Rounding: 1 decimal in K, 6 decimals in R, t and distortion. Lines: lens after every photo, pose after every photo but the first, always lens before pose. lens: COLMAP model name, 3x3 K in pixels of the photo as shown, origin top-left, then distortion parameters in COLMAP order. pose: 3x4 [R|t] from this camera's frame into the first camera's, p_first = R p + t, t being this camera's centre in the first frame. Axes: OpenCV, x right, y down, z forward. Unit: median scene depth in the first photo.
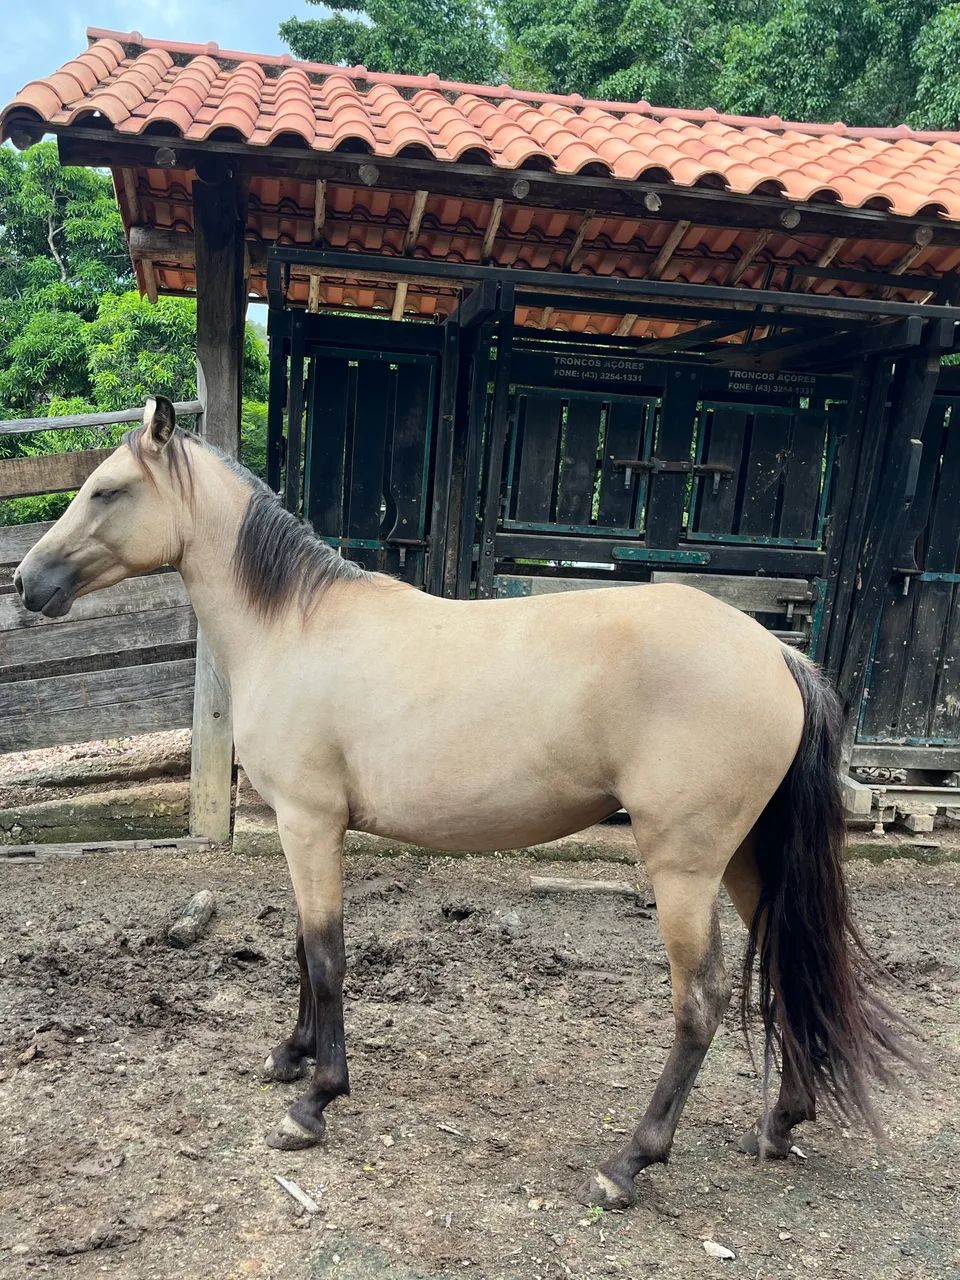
lens RADIAL K [[1347.9, 0, 480.0], [0, 1347.9, 640.0], [0, 0, 1]] dist [0.028519, -0.009614]
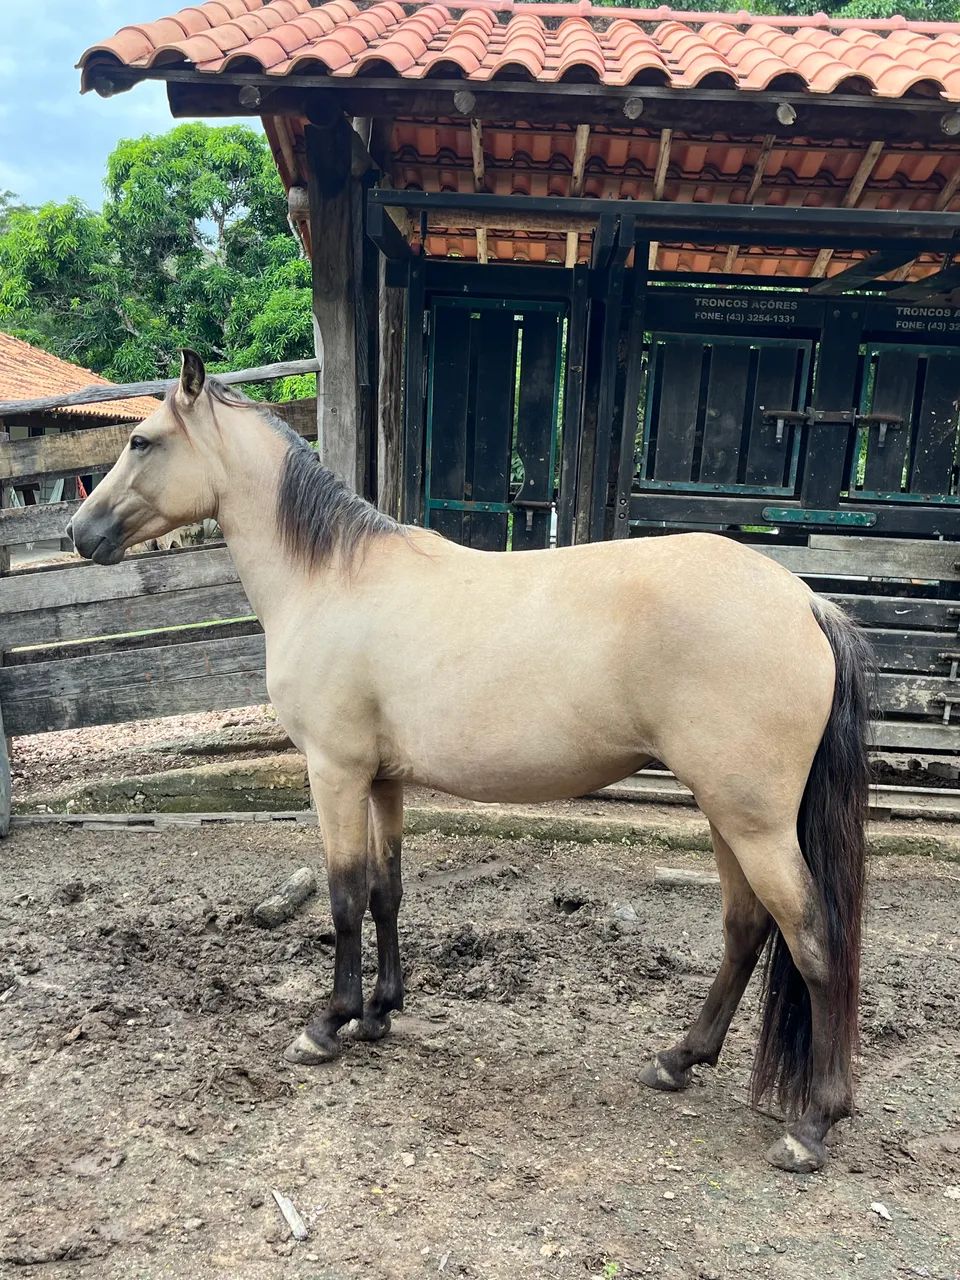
lens RADIAL K [[1347.9, 0, 480.0], [0, 1347.9, 640.0], [0, 0, 1]] dist [0.028519, -0.009614]
pose [[0.983066, 0.009784, -0.182990, 0.090878], [-0.005811, 0.999736, 0.022237, 0.001115], [0.183159, -0.020797, 0.982863, 0.080774]]
